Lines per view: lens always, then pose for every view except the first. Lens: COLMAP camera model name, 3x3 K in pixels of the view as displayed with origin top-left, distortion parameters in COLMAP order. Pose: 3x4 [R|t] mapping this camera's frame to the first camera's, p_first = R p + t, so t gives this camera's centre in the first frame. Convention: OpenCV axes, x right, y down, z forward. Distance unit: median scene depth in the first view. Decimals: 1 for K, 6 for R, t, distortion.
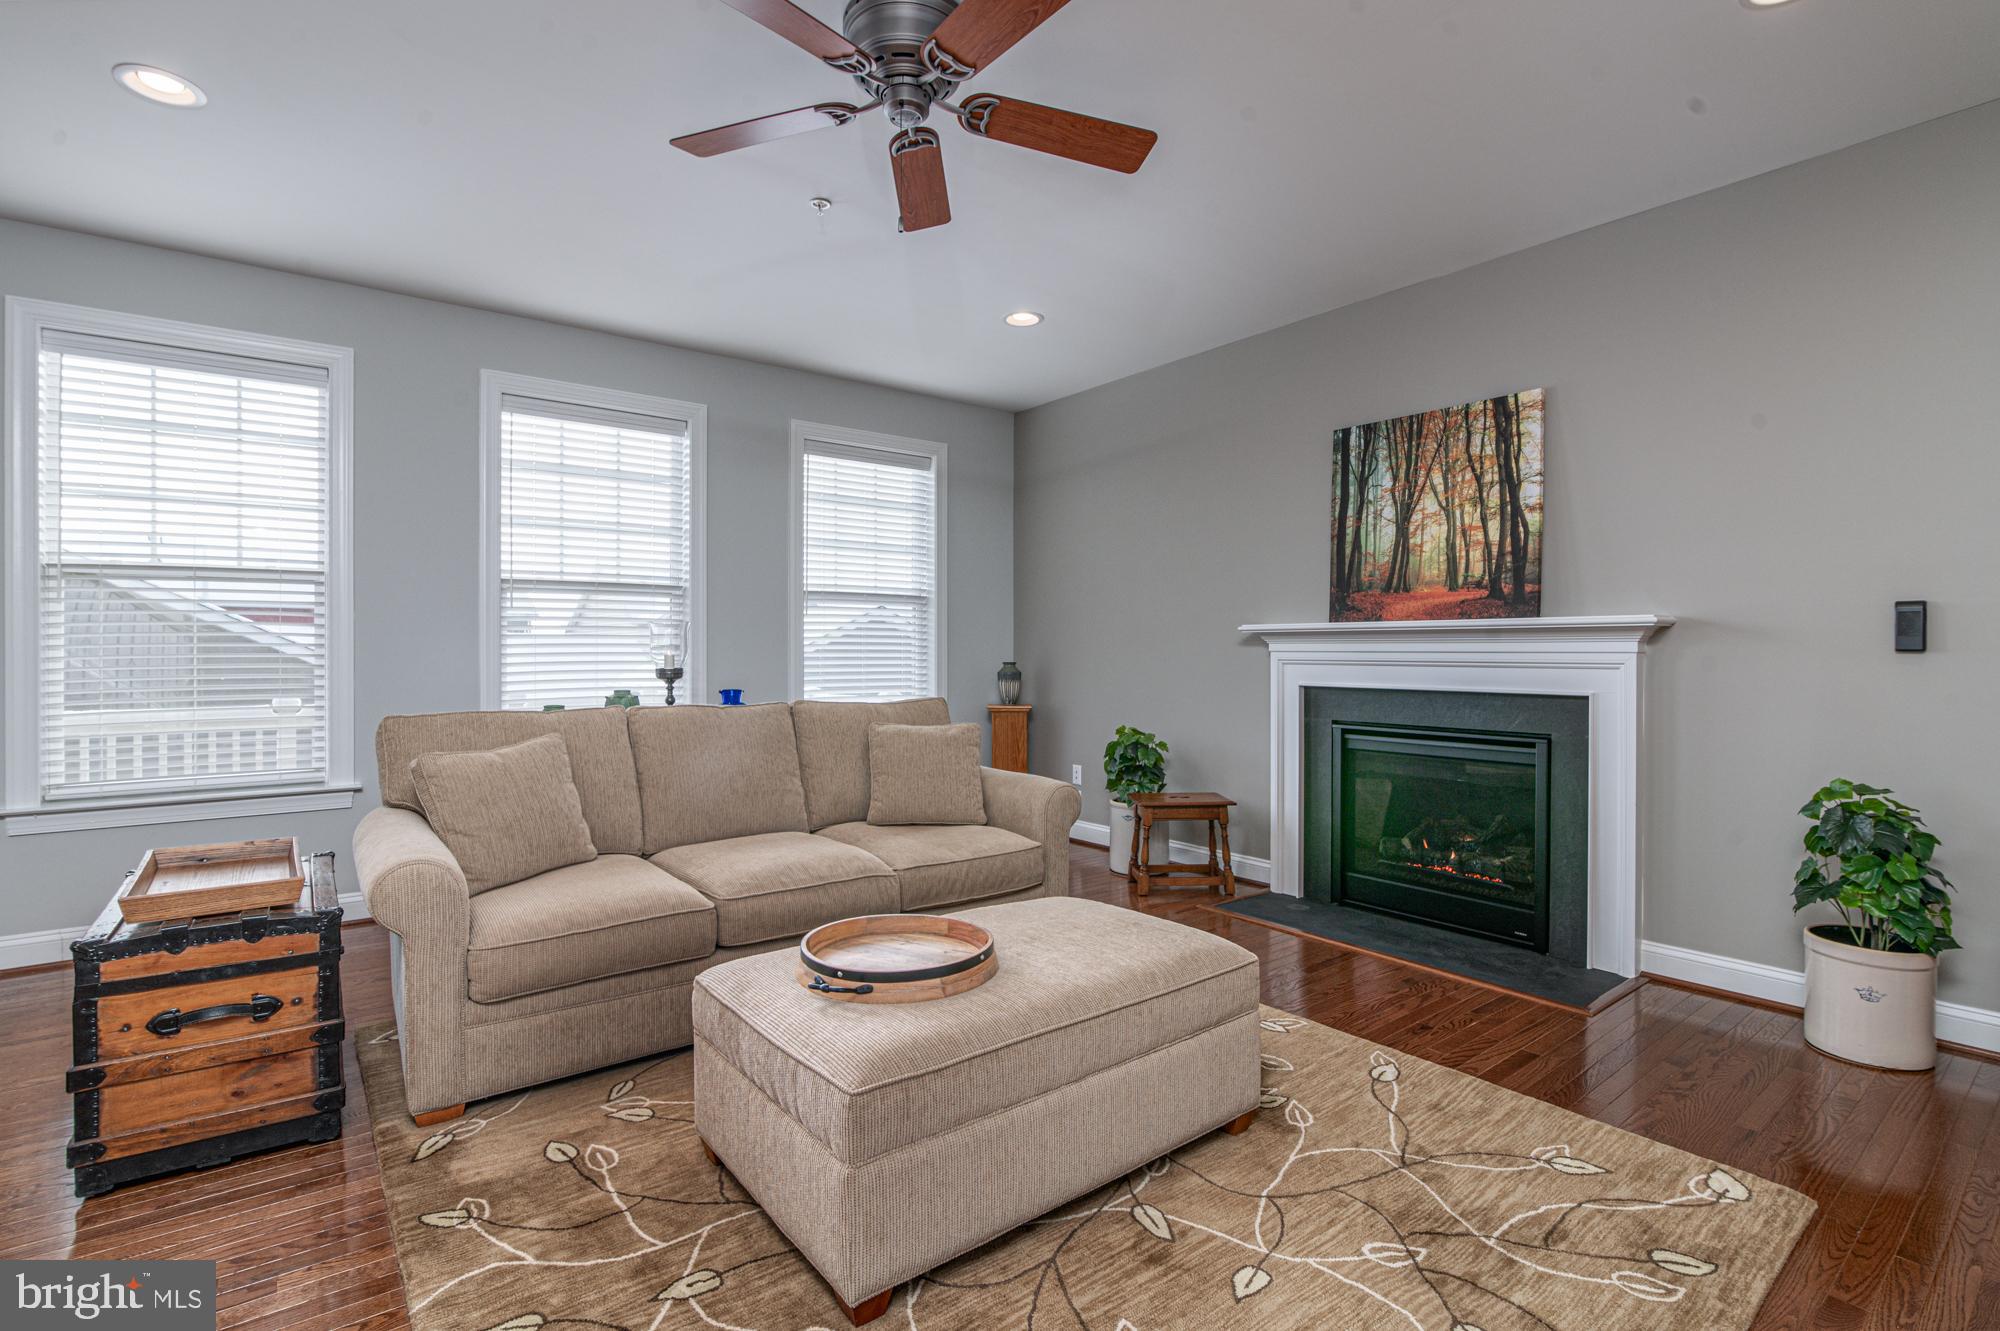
lens RADIAL K [[914.0, 0, 1000.0], [0, 914.0, 665.5], [0, 0, 1]] dist [-0.010802, -0.000432]
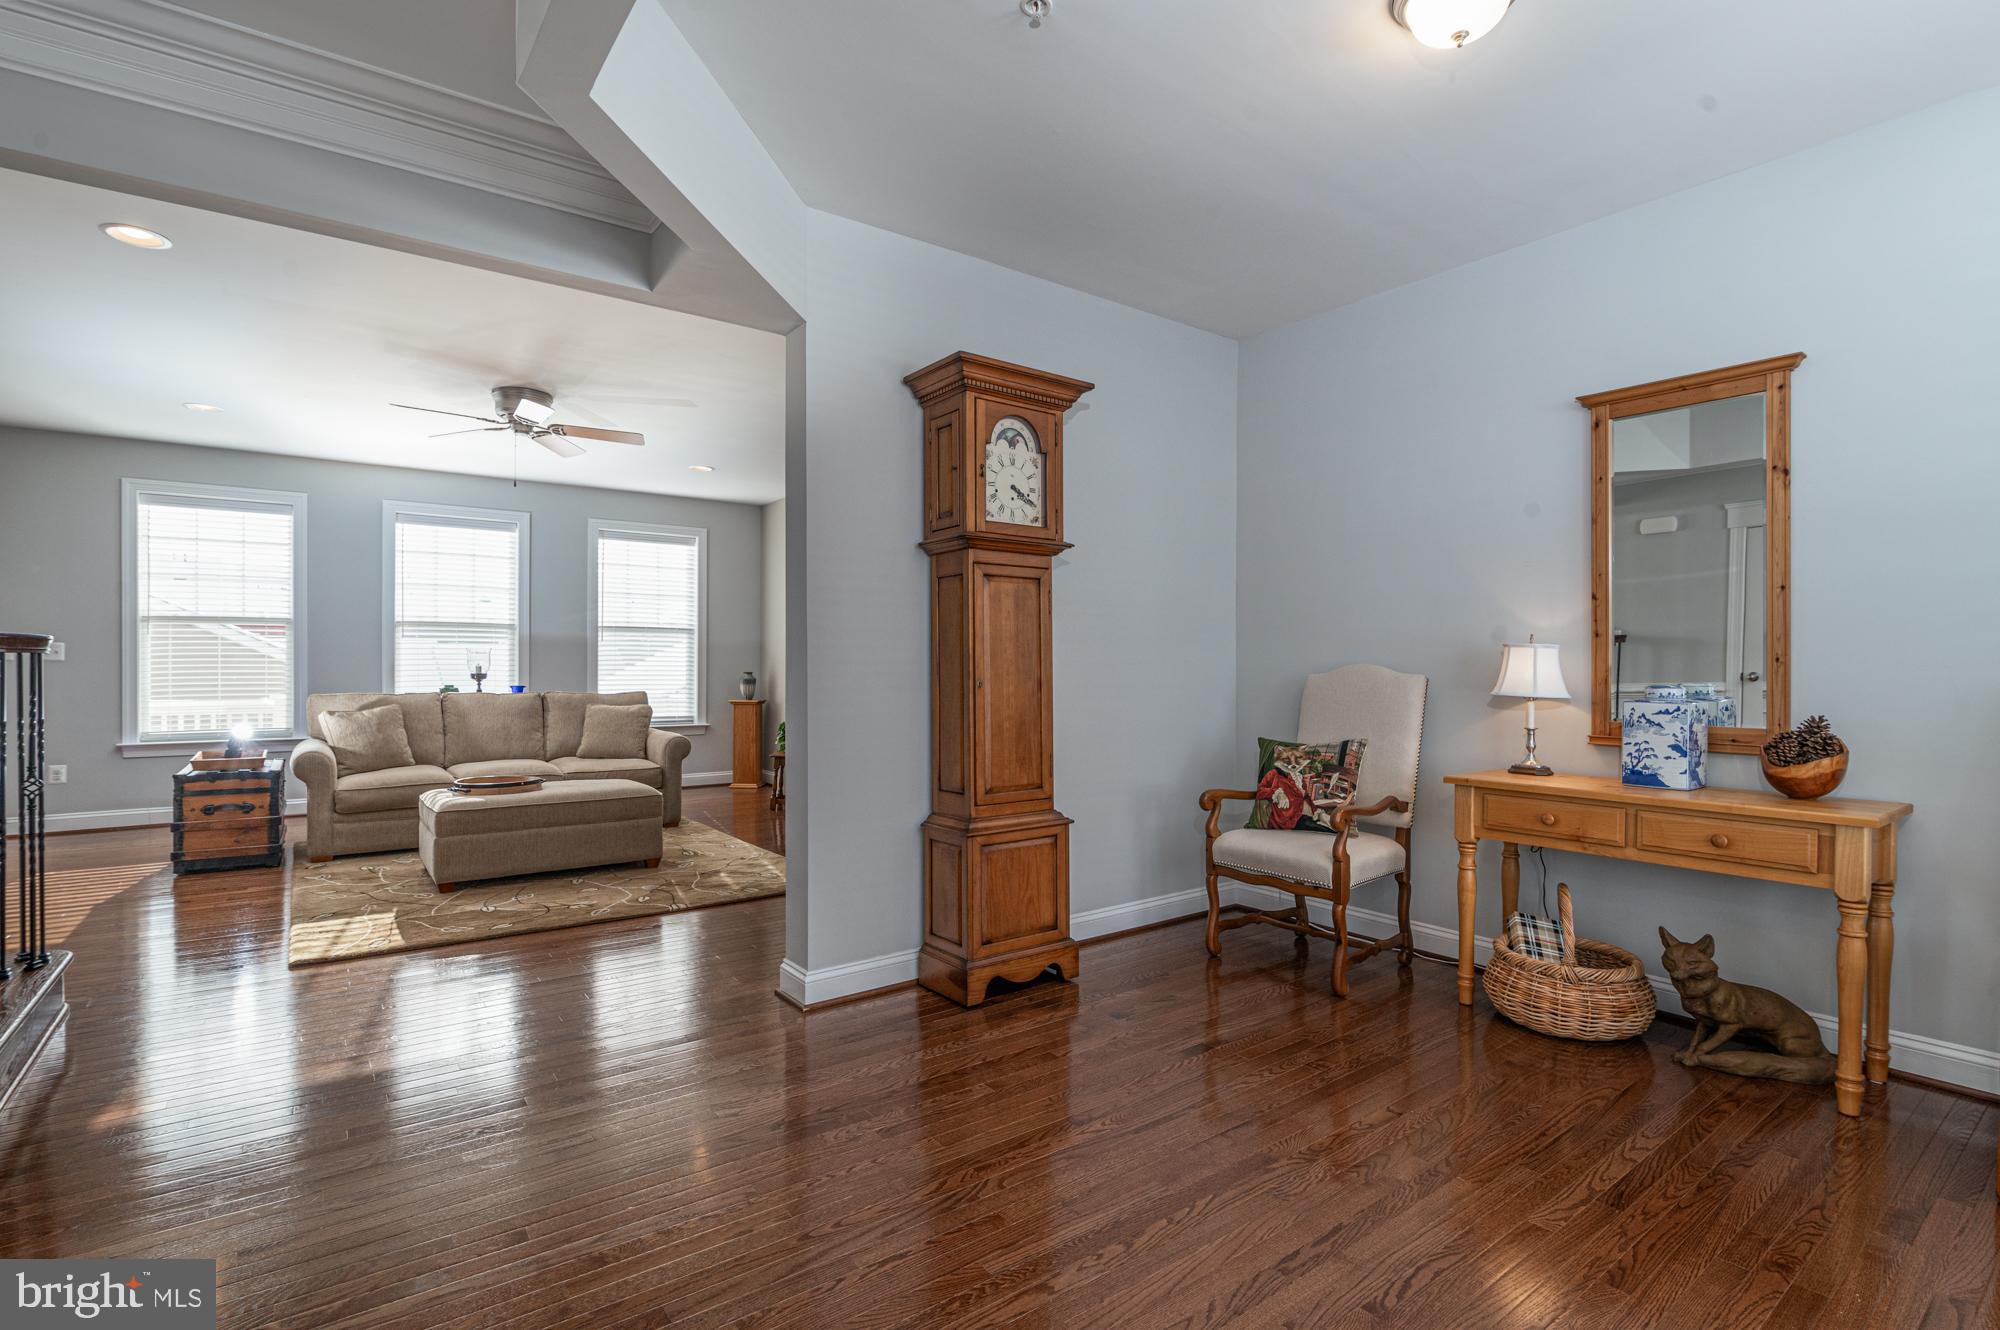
lens RADIAL K [[914.0, 0, 1000.0], [0, 914.0, 665.0], [0, 0, 1]] dist [-0.010802, -0.000432]
pose [[0.999896, 0.004492, -0.013712, 0.822267], [-0.004663, 0.999912, -0.012414, 0.005906], [0.013655, 0.012476, 0.999829, -0.937054]]
